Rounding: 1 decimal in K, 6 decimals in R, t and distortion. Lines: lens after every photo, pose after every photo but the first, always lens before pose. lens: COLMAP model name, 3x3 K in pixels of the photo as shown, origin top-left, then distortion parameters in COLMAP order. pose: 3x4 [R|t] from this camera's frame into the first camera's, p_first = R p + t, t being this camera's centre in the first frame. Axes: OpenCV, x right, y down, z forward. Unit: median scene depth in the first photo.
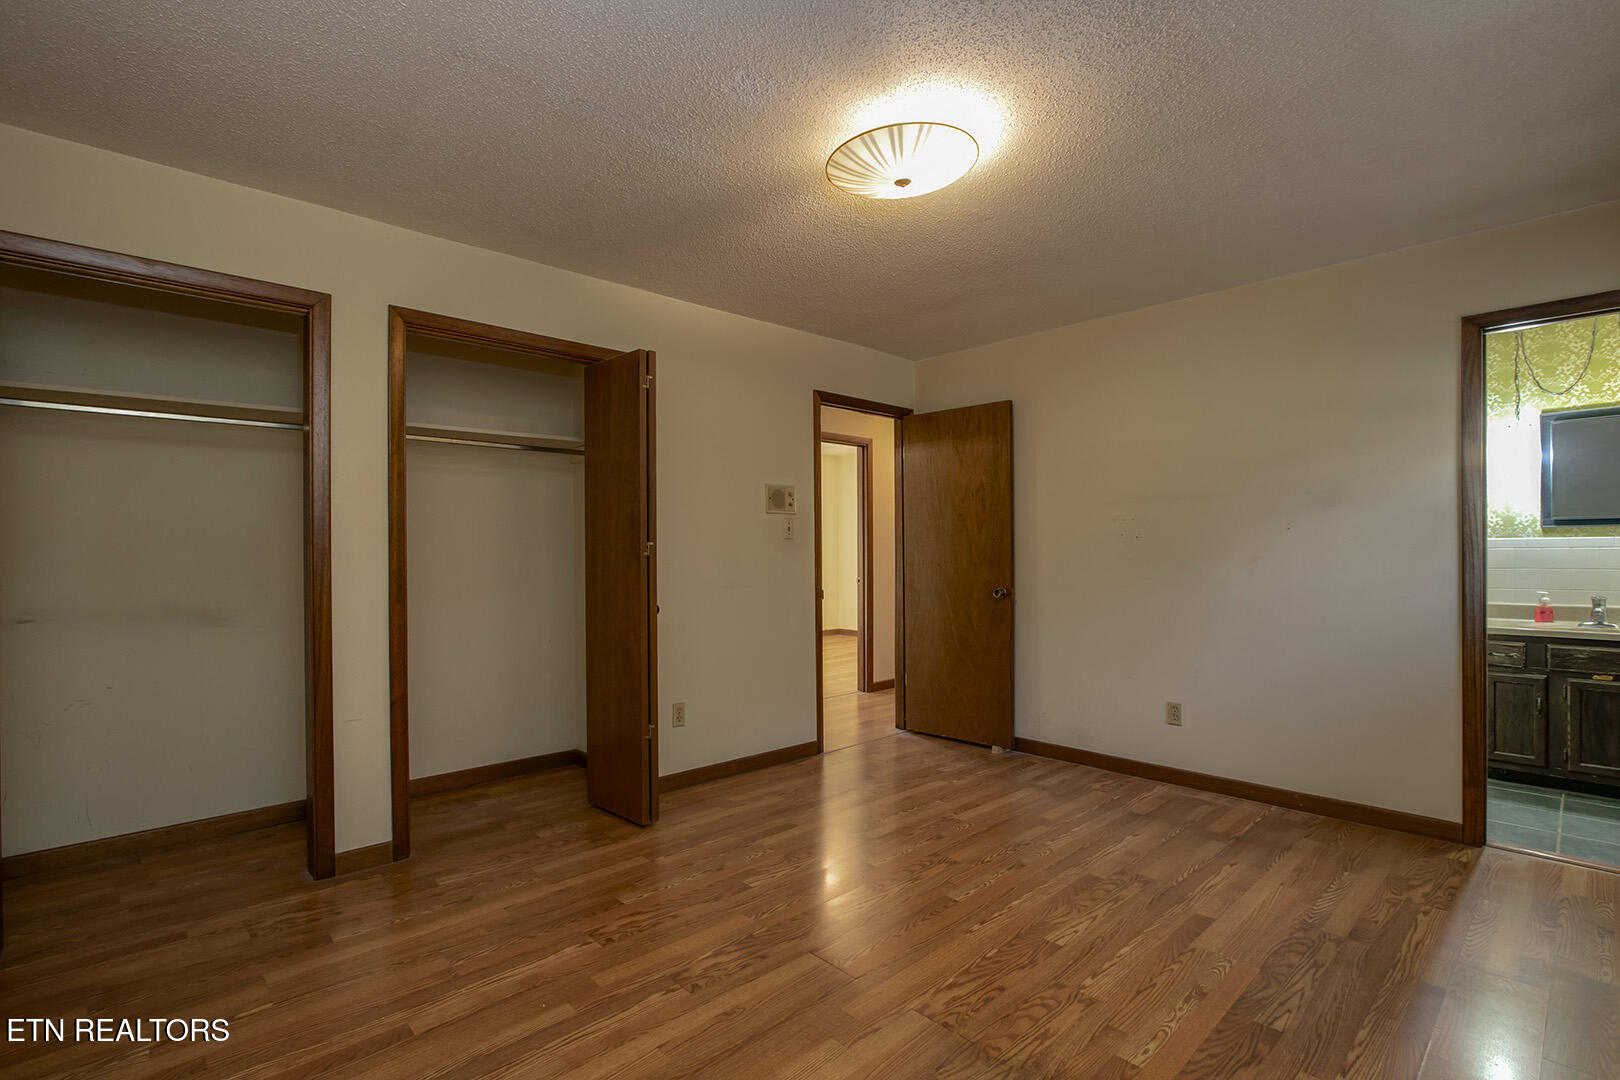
lens RADIAL K [[765.7, 0, 822.4], [0, 765.7, 549.7], [0, 0, 1]] dist [-0.000541, -0.000559]
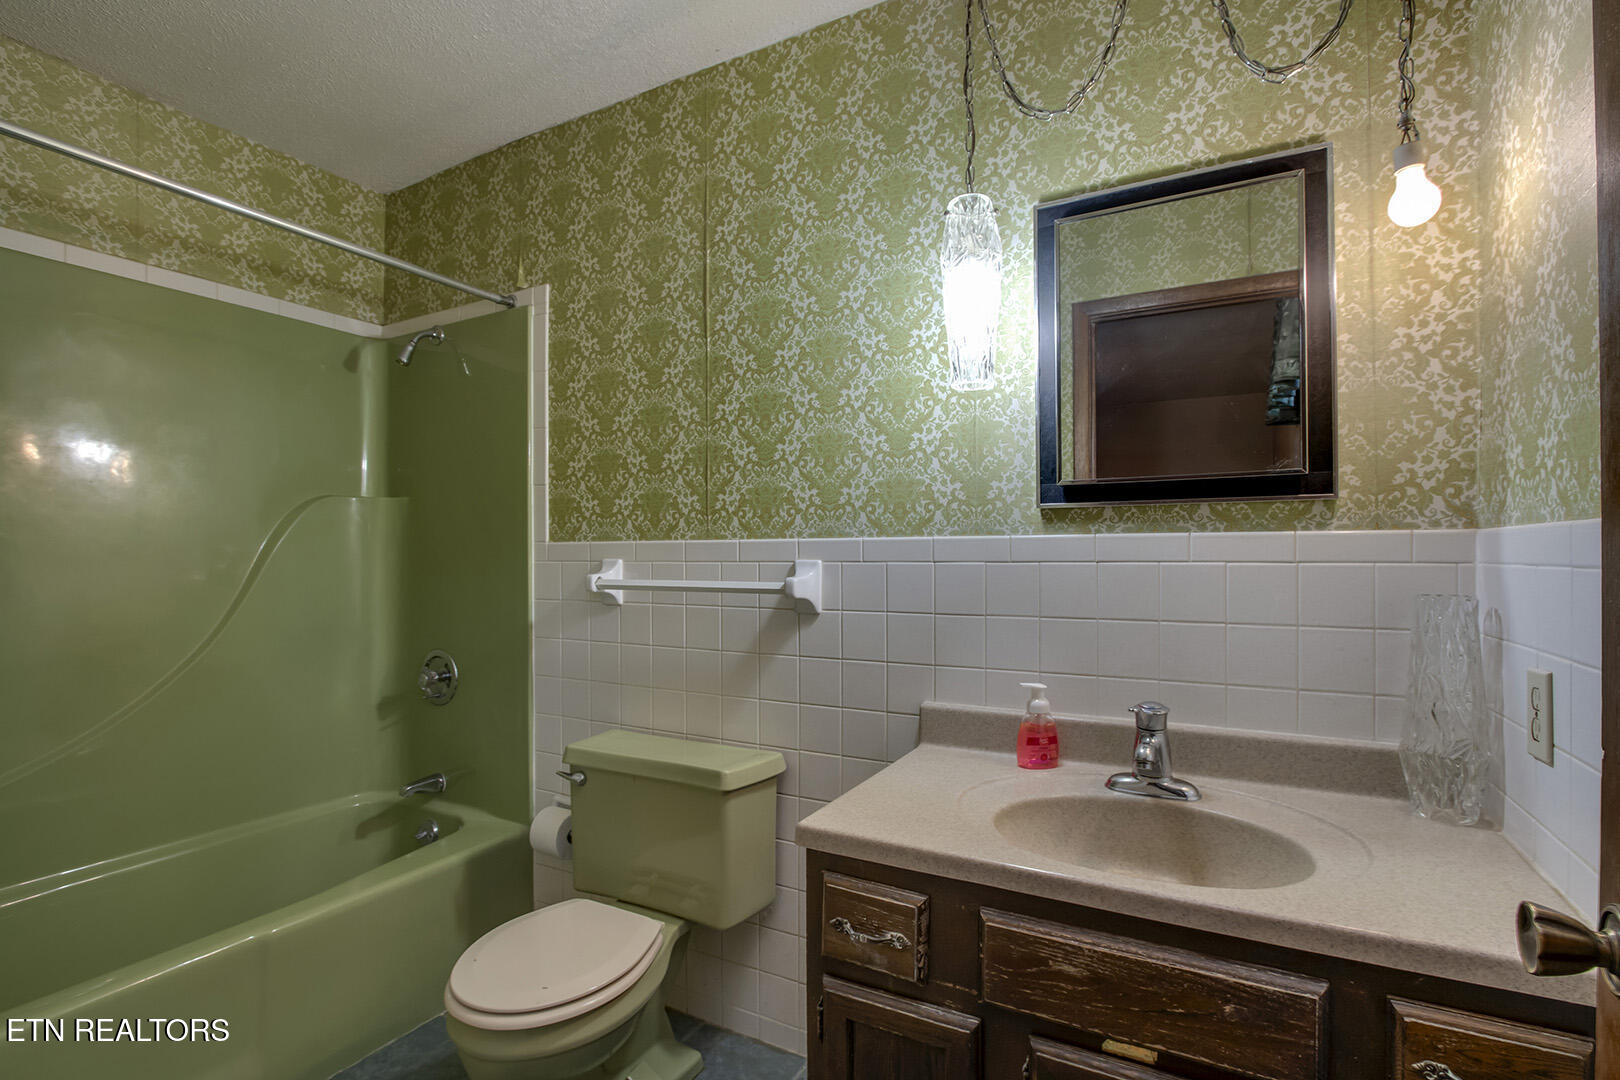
lens RADIAL K [[765.7, 0, 807.0], [0, 765.7, 545.9], [0, 0, 1]] dist [-0.000541, -0.000559]
pose [[0.958786, -0.001025, 0.284126, 0.731245], [0.001225, 0.999999, -0.000524, -0.010112], [-0.284126, 0.000850, 0.958787, 0.677786]]
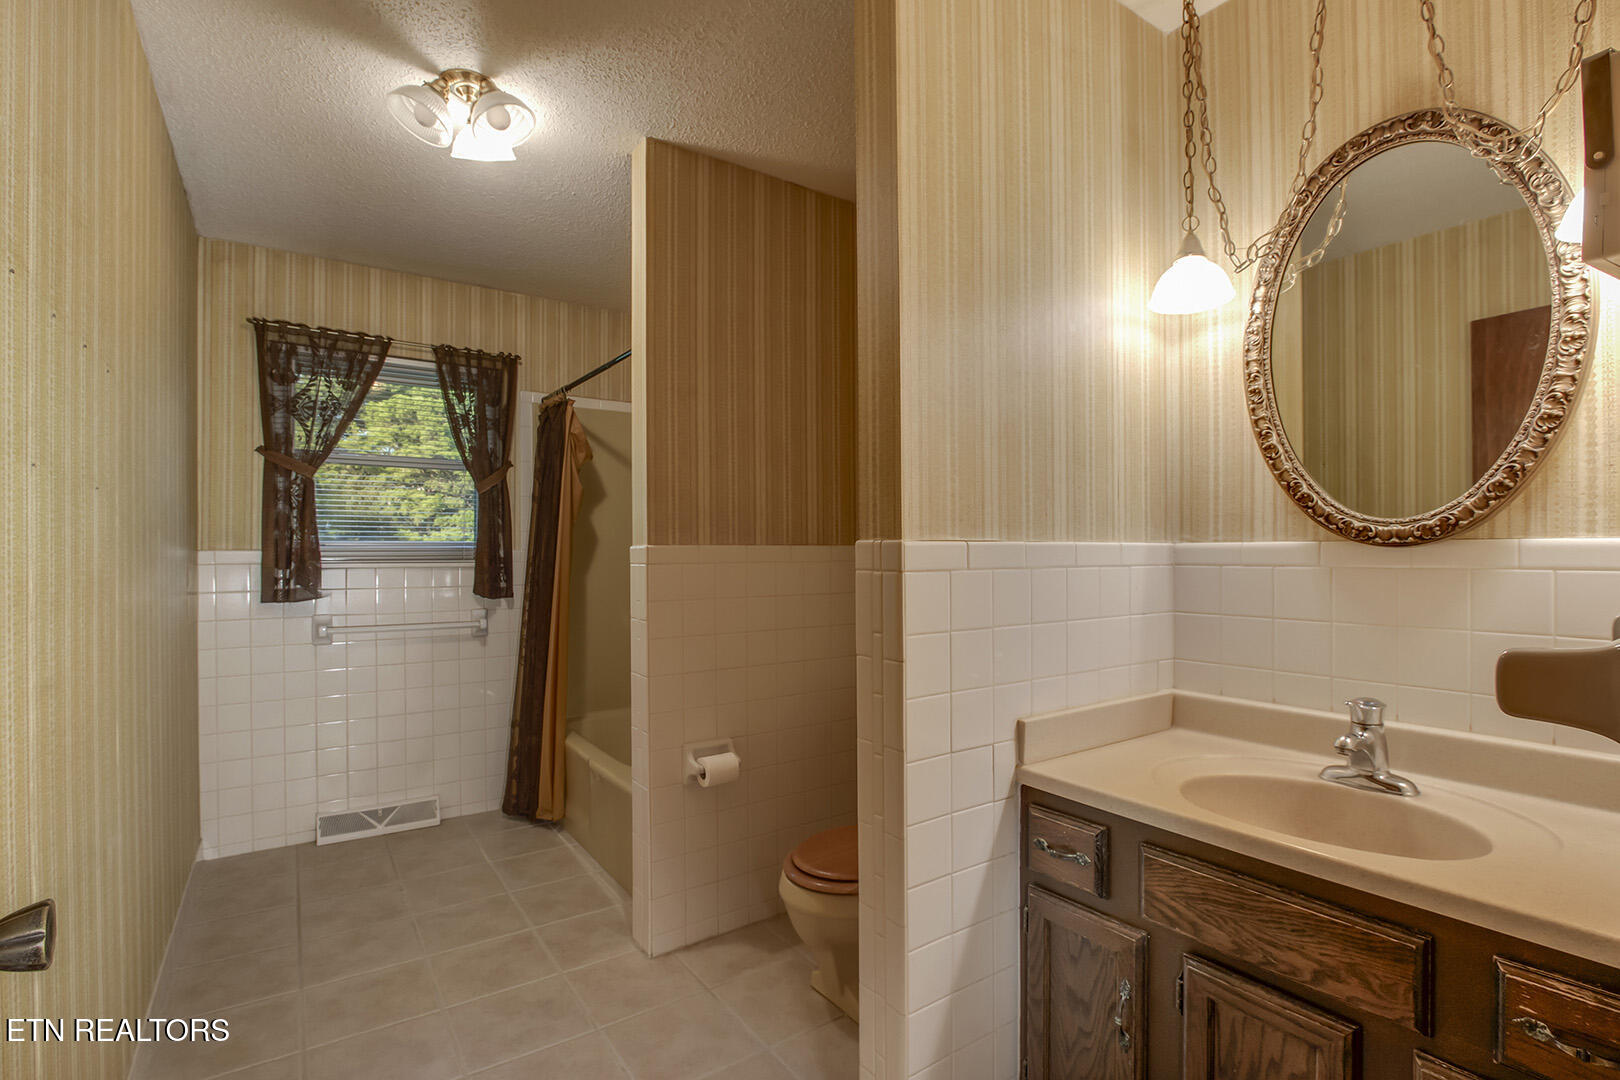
lens RADIAL K [[767.2, 0, 812.3], [0, 767.2, 542.8], [0, 0, 1]] dist [-0.024662, 0.003386]
pose [[0.986215, 0.002972, -0.165443, 0.772675], [-0.001727, 0.999969, 0.007668, -0.015725], [0.165460, -0.007277, 0.986190, 0.577932]]
